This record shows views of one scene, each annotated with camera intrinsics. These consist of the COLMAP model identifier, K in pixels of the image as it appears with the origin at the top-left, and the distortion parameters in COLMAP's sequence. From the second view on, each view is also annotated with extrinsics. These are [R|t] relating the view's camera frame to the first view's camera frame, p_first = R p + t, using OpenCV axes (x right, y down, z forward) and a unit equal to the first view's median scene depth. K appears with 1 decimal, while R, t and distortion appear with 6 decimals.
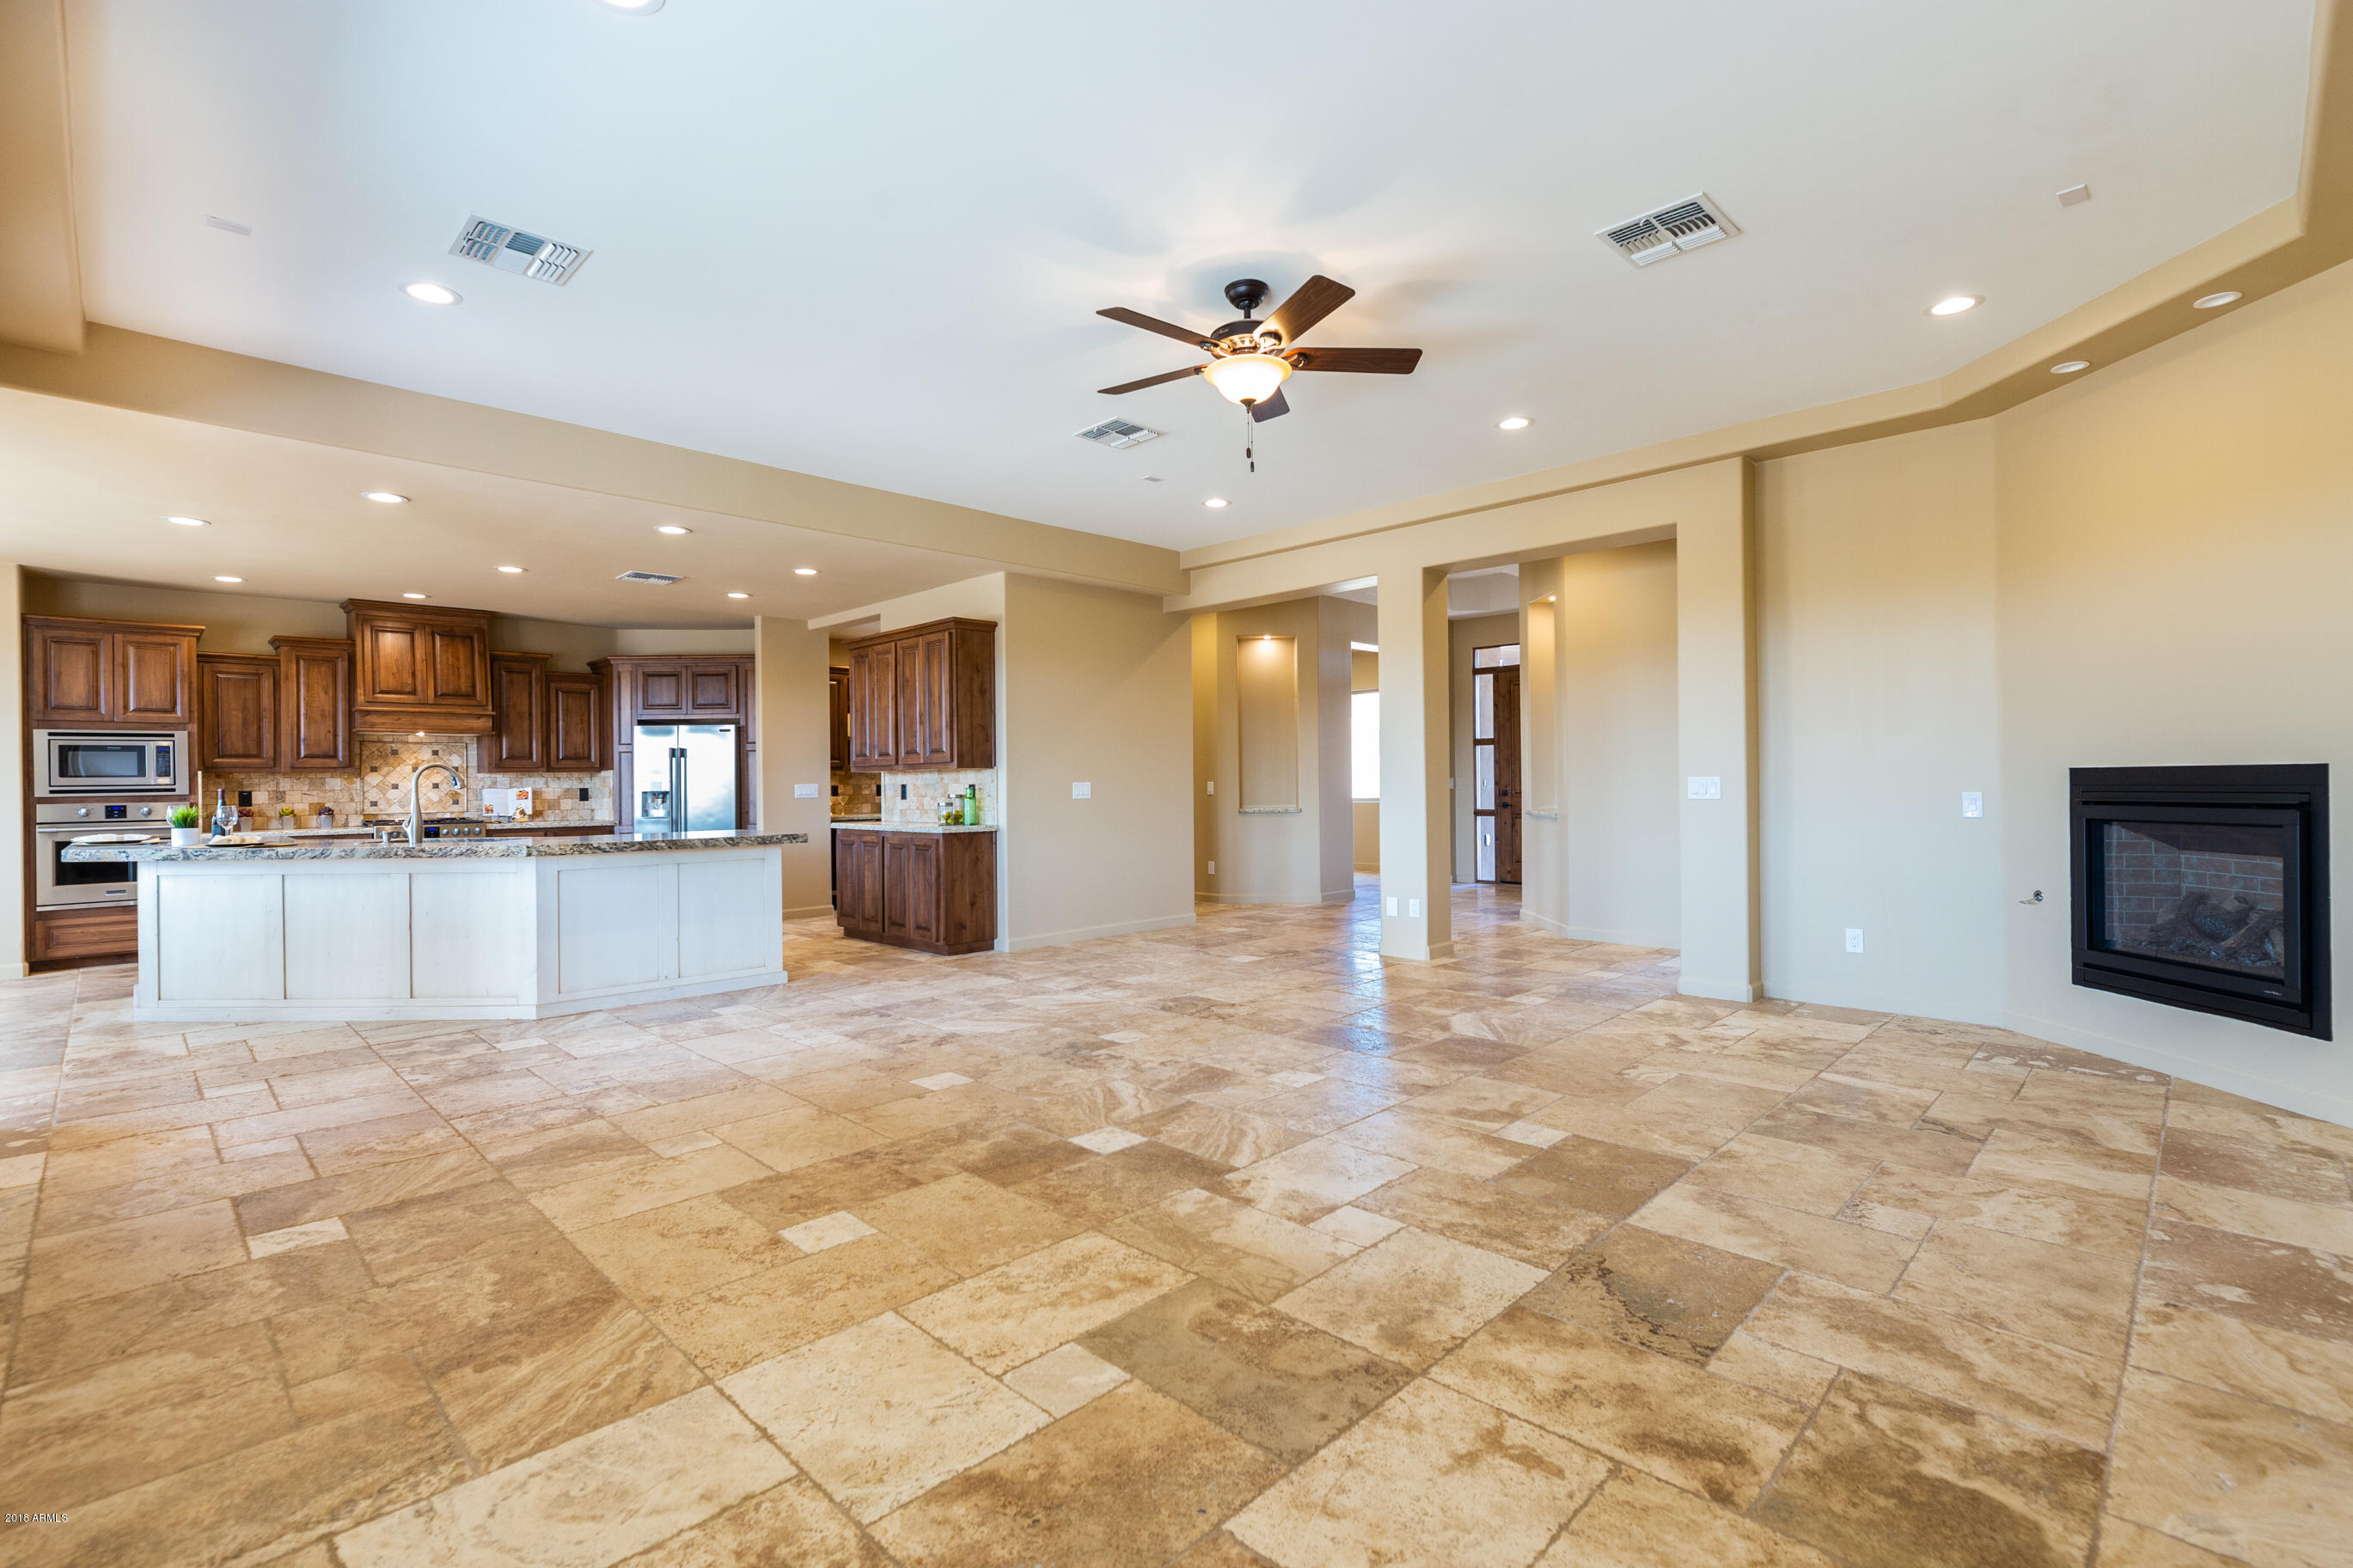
lens RADIAL K [[1064.5, 0, 1178.1], [0, 1064.5, 782.9], [0, 0, 1]] dist [0.003354, 0.000588]
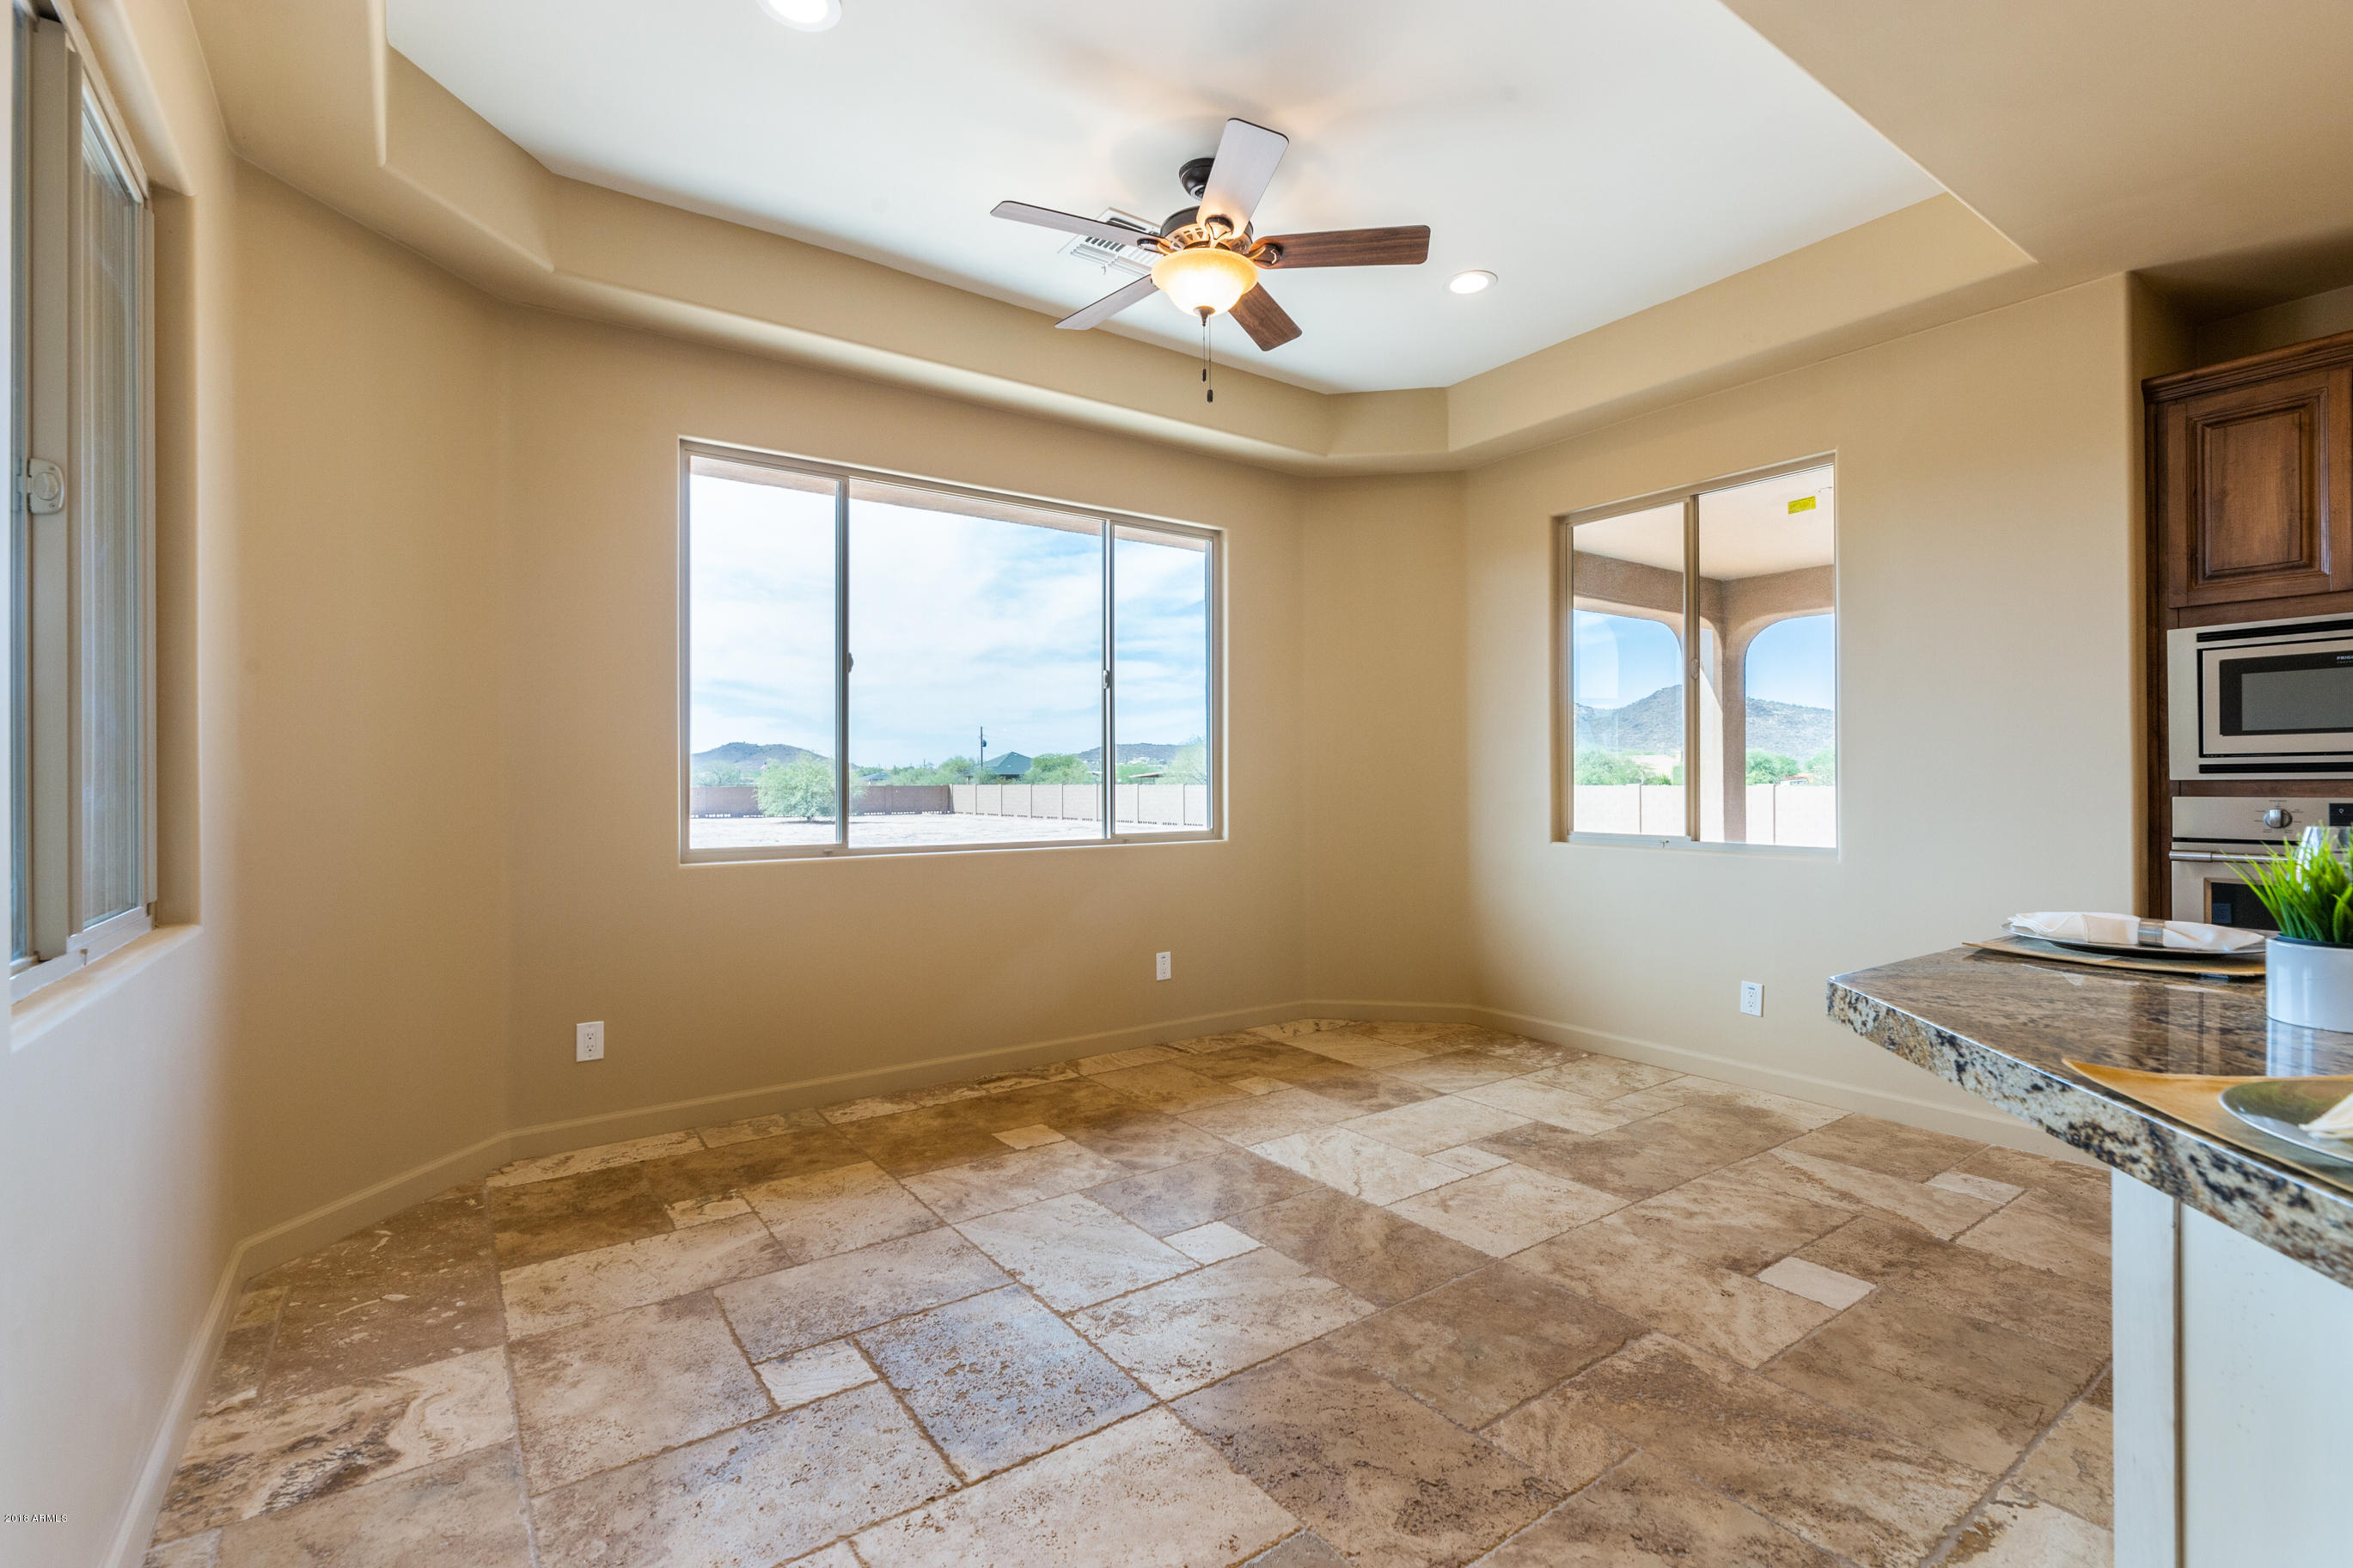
lens RADIAL K [[1064.5, 0, 1183.4], [0, 1064.5, 778.0], [0, 0, 1]] dist [0.003354, 0.000588]
pose [[-0.164388, 0.004455, -0.986386, -0.471722], [0.005961, 0.999976, 0.003523, 0.007116], [0.986378, -0.005301, -0.164410, 0.563299]]
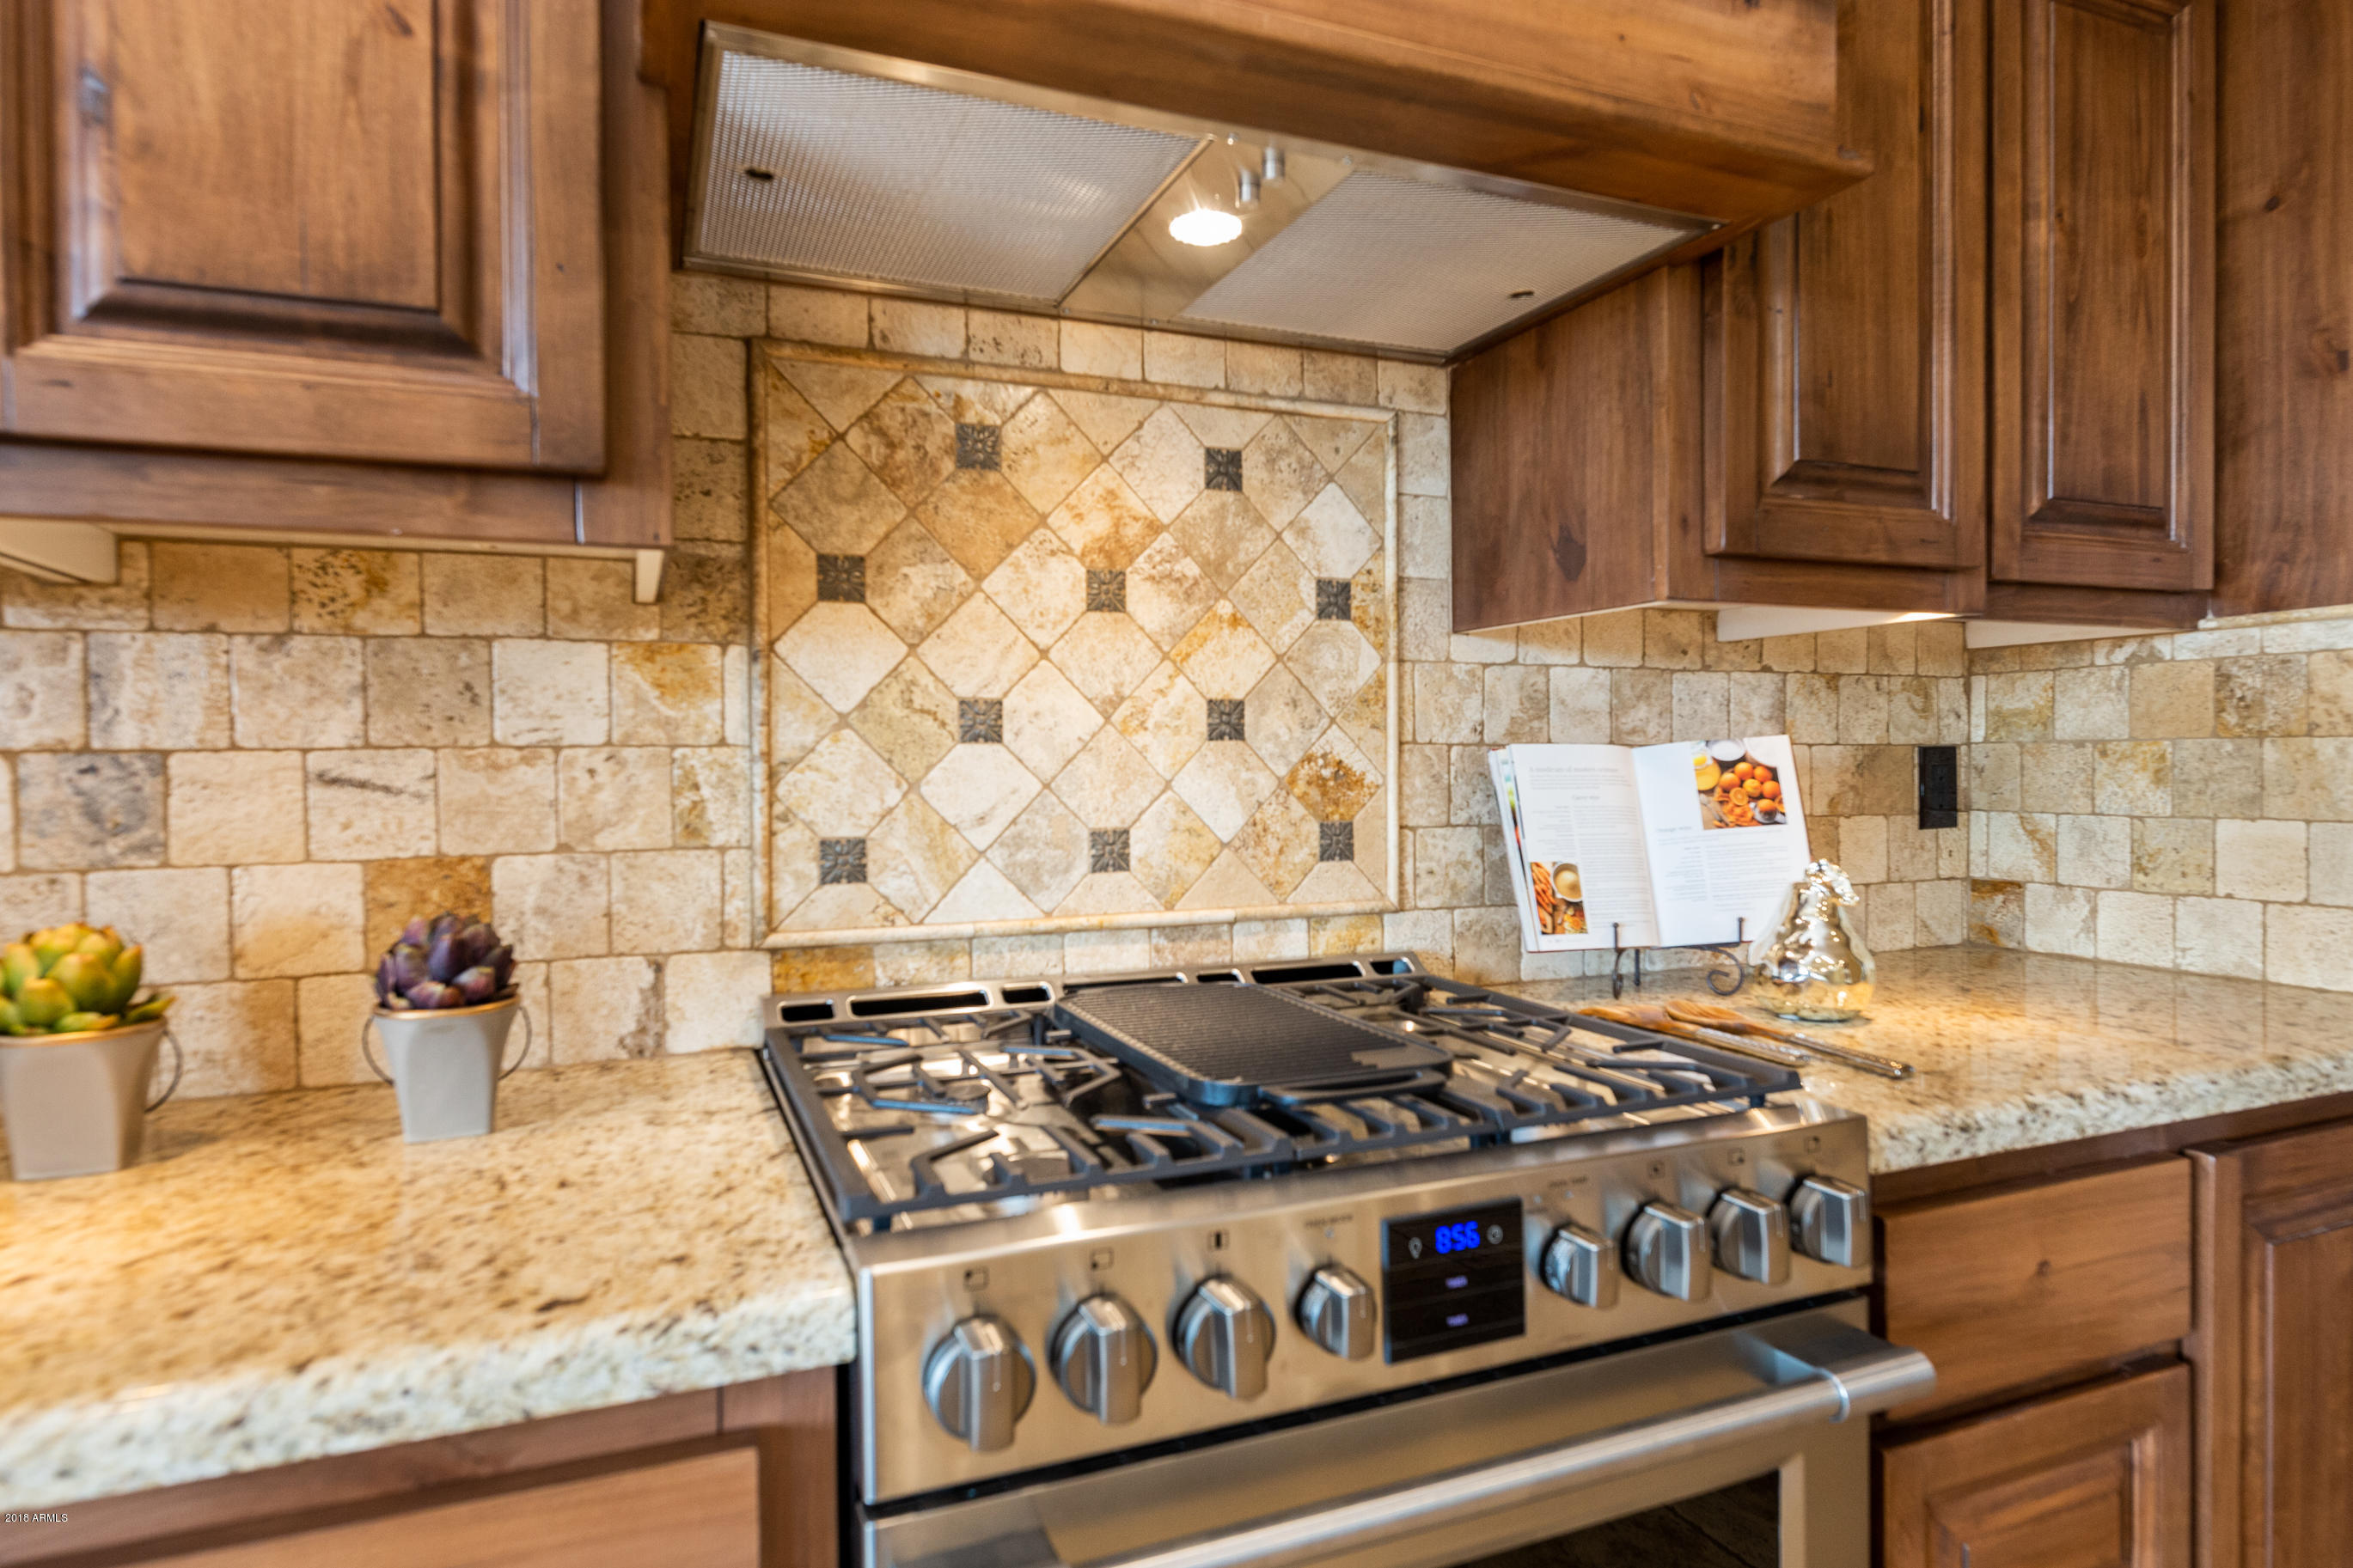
lens RADIAL K [[1329.7, 0, 1179.8], [0, 1329.7, 772.4], [0, 0, 1]] dist [-0.000236, -0.000064]
pose [[0.925110, 0.007523, -0.379625, -0.681244], [-0.000337, 0.999820, 0.018993, 0.006669], [0.379699, -0.017443, 0.924945, 0.901544]]
